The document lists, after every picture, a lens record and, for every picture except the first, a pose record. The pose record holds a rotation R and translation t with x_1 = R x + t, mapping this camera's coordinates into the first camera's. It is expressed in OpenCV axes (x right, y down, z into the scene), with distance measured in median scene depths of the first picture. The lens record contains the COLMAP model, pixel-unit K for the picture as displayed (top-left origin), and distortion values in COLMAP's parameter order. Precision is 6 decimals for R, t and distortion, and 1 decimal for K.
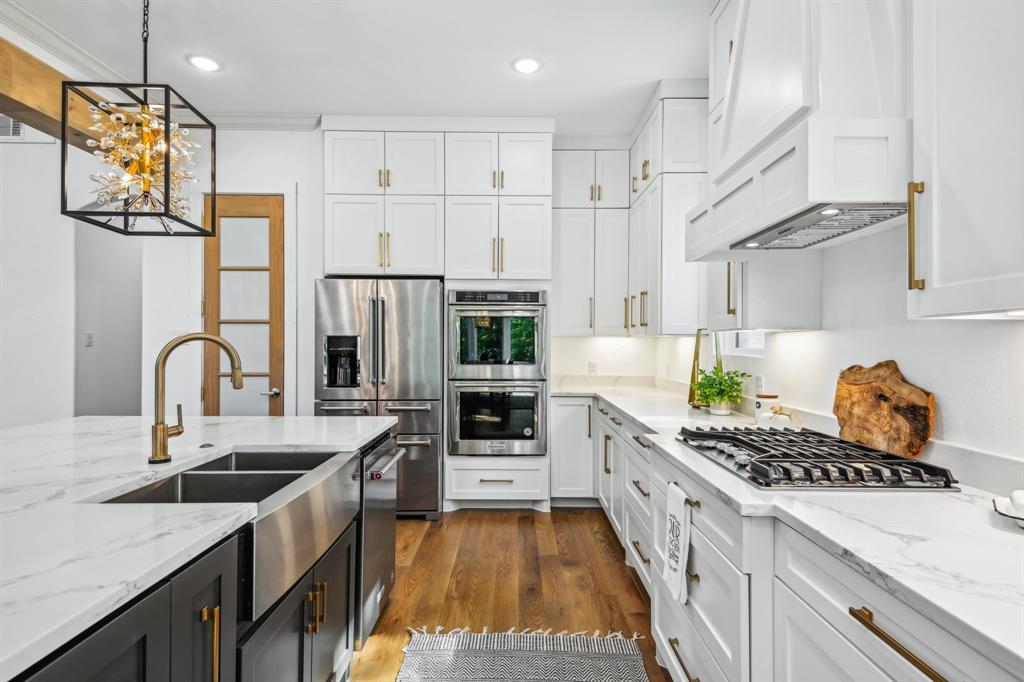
lens RADIAL K [[531.2, 0, 513.4], [0, 531.2, 341.8], [0, 0, 1]] dist [0.002530, 0.000067]
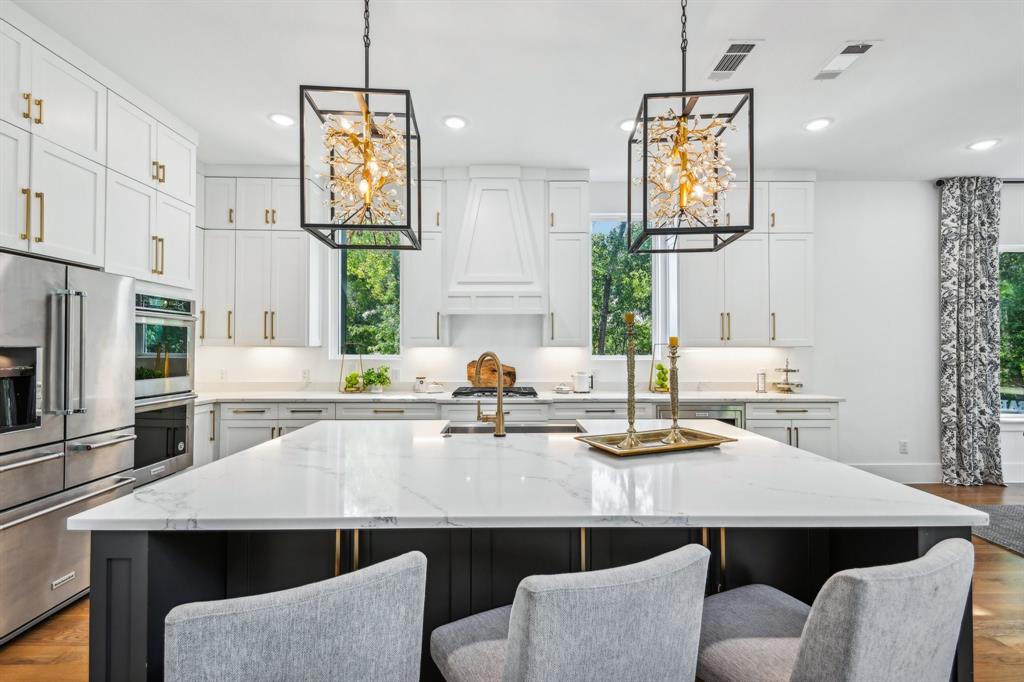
lens RADIAL K [[480.9, 0, 514.0], [0, 480.9, 343.5], [0, 0, 1]] dist [0.003023, 0.000214]
pose [[-0.022987, 0.012968, 0.999652, -0.858720], [-0.000064, 0.999916, -0.012973, -0.005096], [-0.999736, -0.000363, -0.022984, 0.418761]]
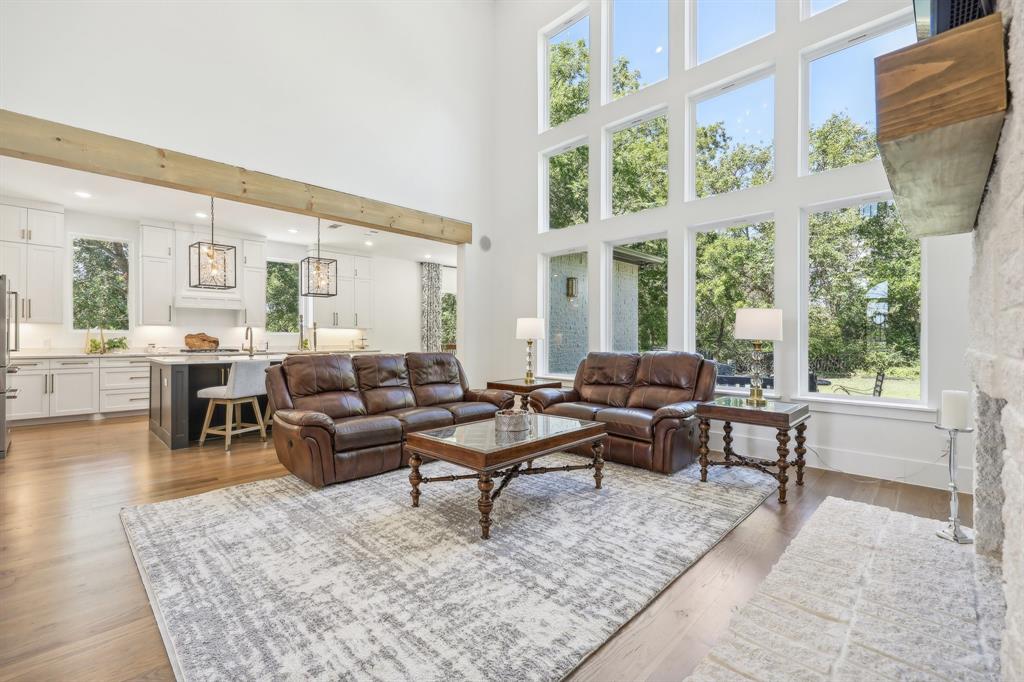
lens RADIAL K [[441.8, 0, 513.7], [0, 441.8, 341.4], [0, 0, 1]] dist [0.003795, 0.000357]
pose [[-0.719763, -0.000817, 0.694219, -1.933188], [0.002589, 0.999989, 0.003862, 0.047228], [-0.694215, 0.004577, -0.719753, 0.876311]]
